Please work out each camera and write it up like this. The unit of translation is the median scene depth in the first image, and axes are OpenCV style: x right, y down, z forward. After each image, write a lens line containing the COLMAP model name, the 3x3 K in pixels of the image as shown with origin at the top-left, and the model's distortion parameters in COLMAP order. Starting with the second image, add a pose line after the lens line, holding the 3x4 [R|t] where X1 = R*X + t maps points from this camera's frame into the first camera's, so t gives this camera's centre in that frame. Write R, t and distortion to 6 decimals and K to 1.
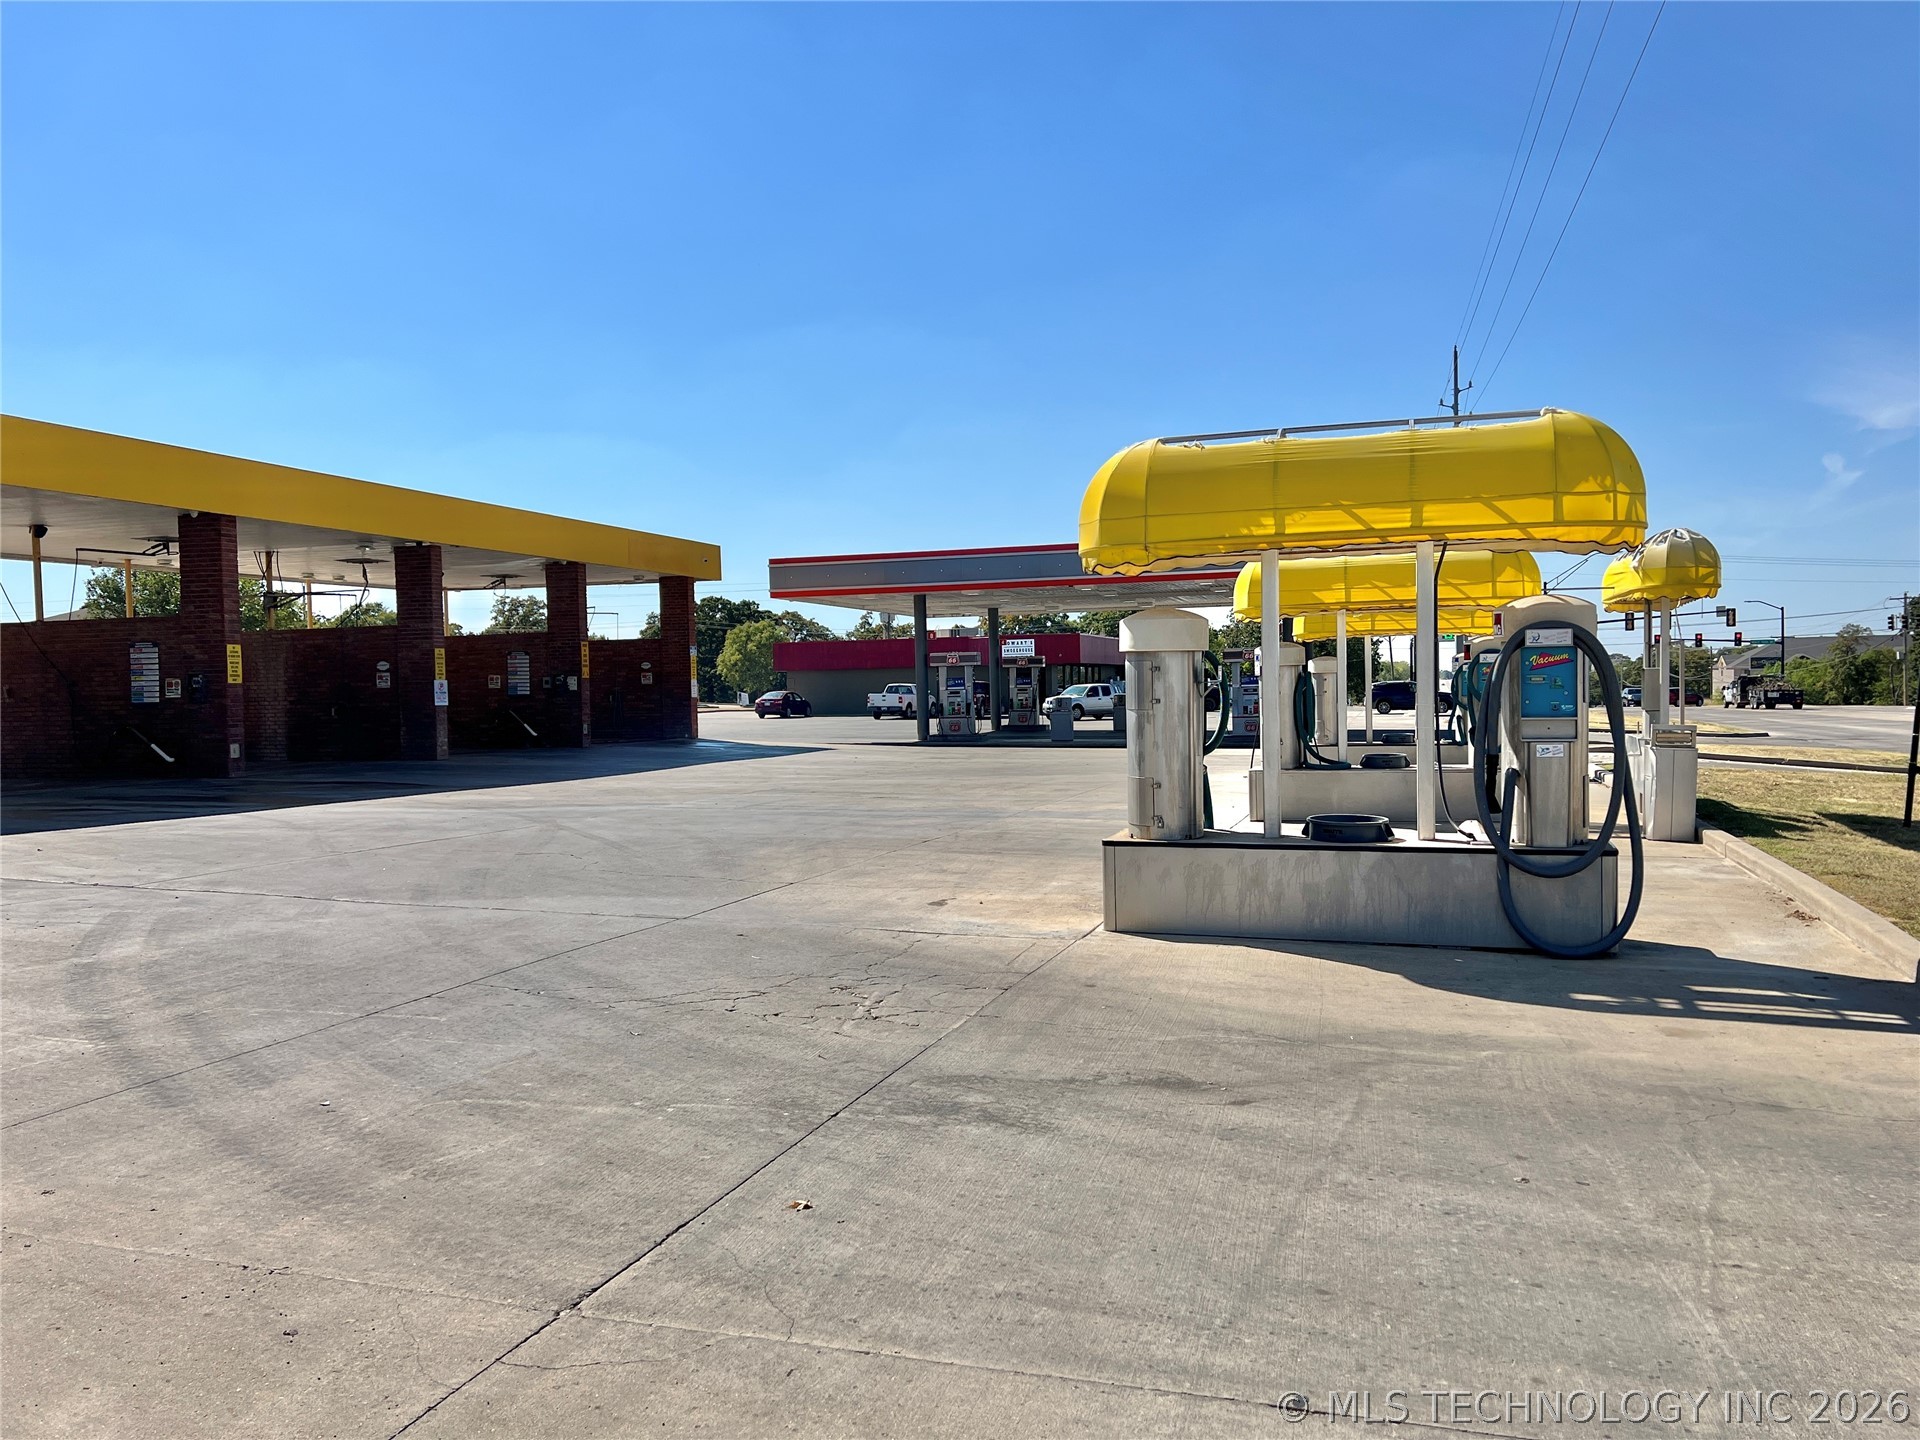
lens RADIAL K [[1444.5, 0, 971.7], [0, 1444.5, 729.2], [0, 0, 1]] dist [0.060369, -0.067065]
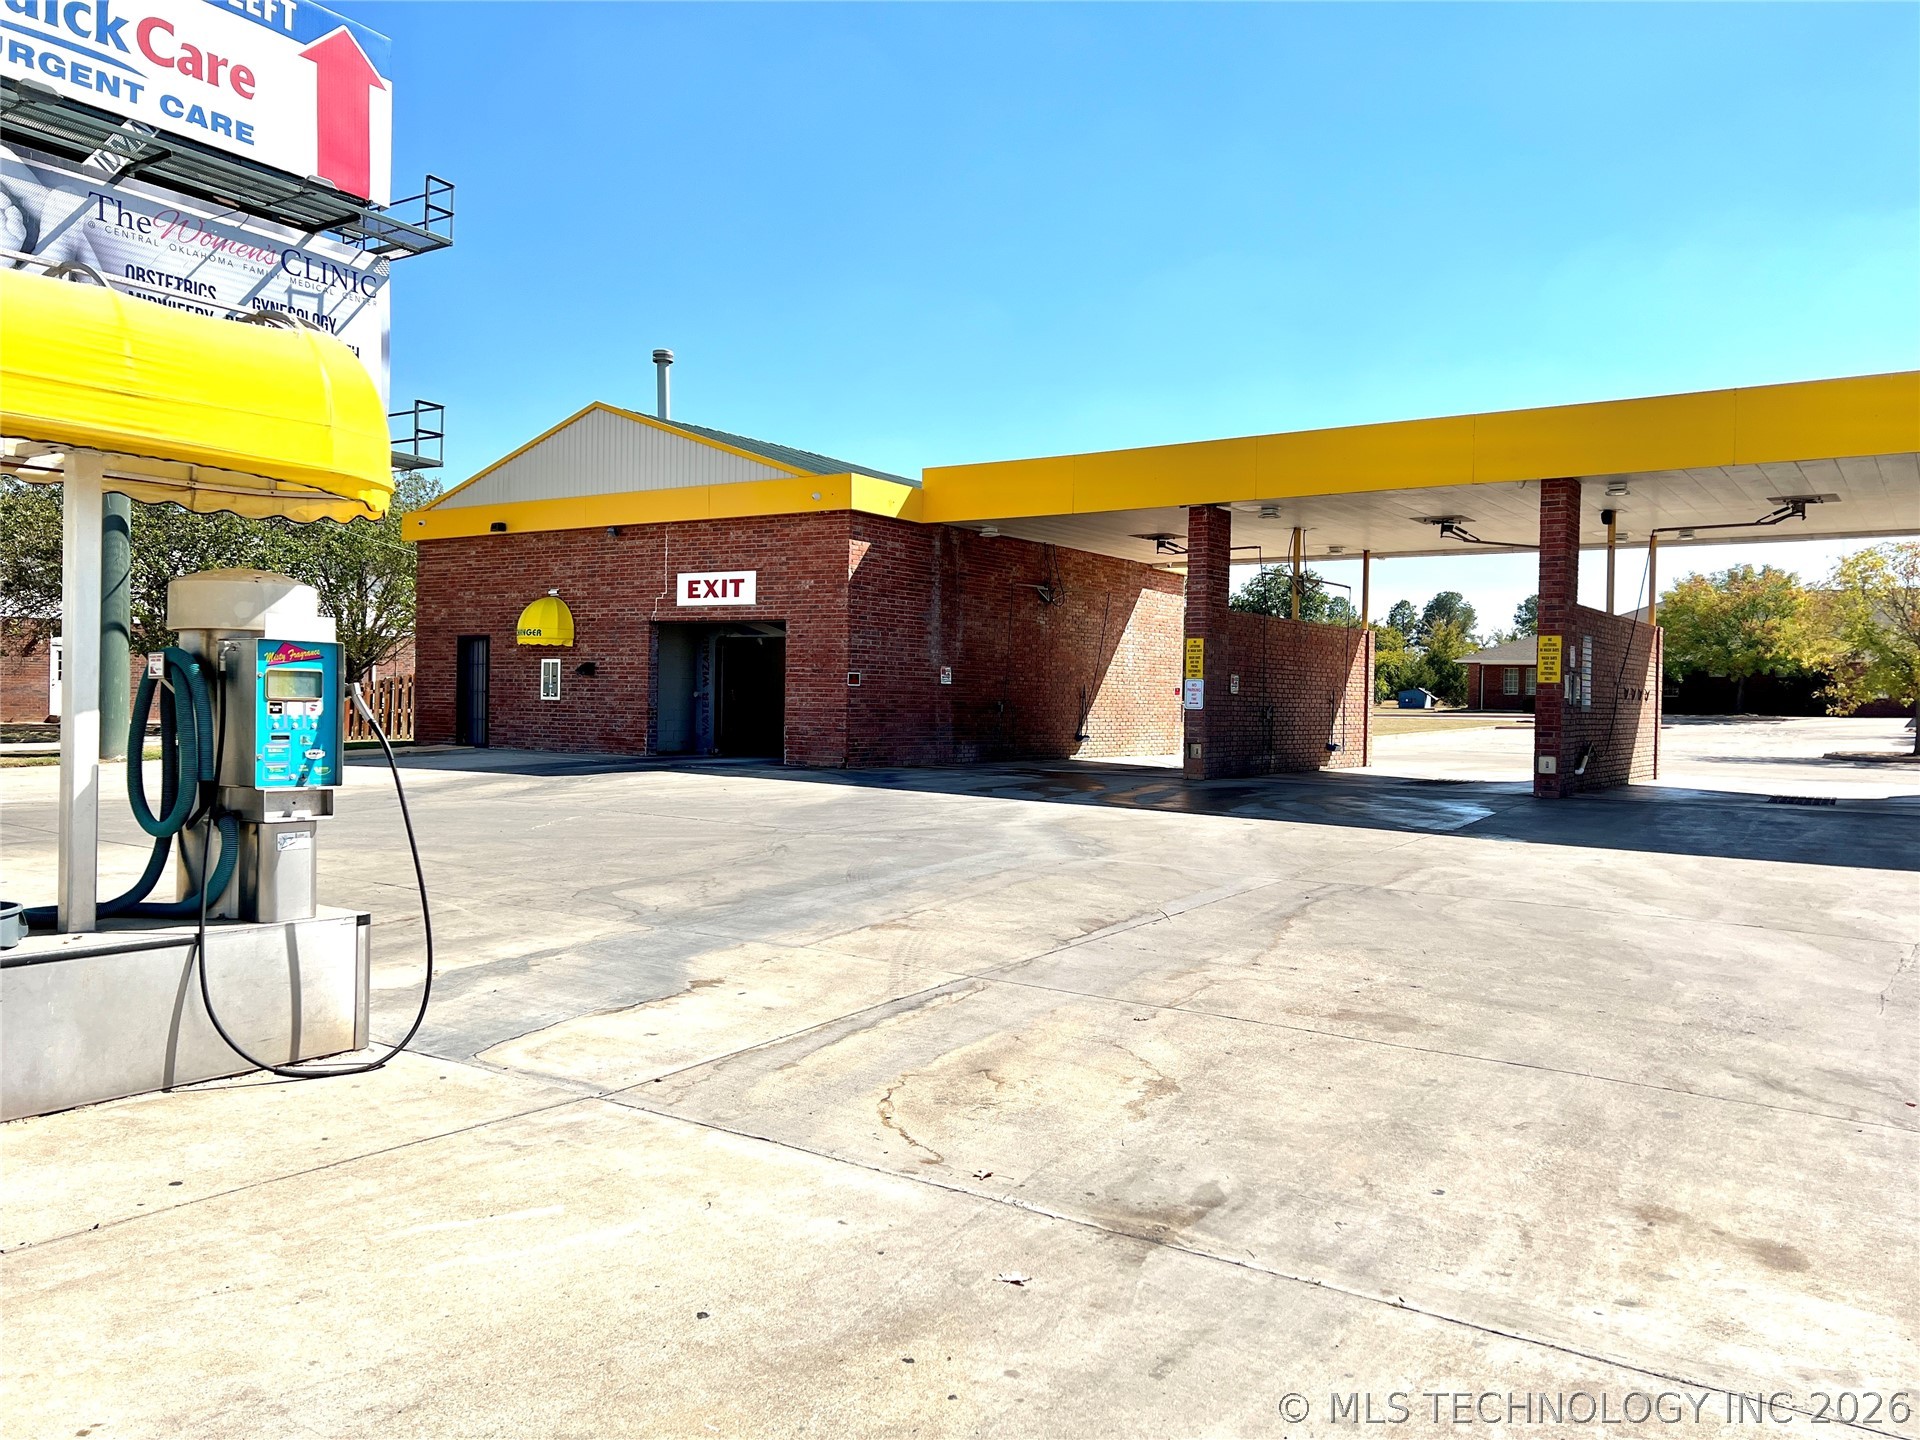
lens RADIAL K [[1444.5, 0, 952.9], [0, 1444.5, 737.5], [0, 0, 1]] dist [0.060369, -0.067065]
pose [[-0.292372, 0.038664, -0.955523, 0.376473], [-0.041234, 0.997743, 0.052989, -0.030556], [0.955415, 0.054892, -0.290117, 0.912403]]
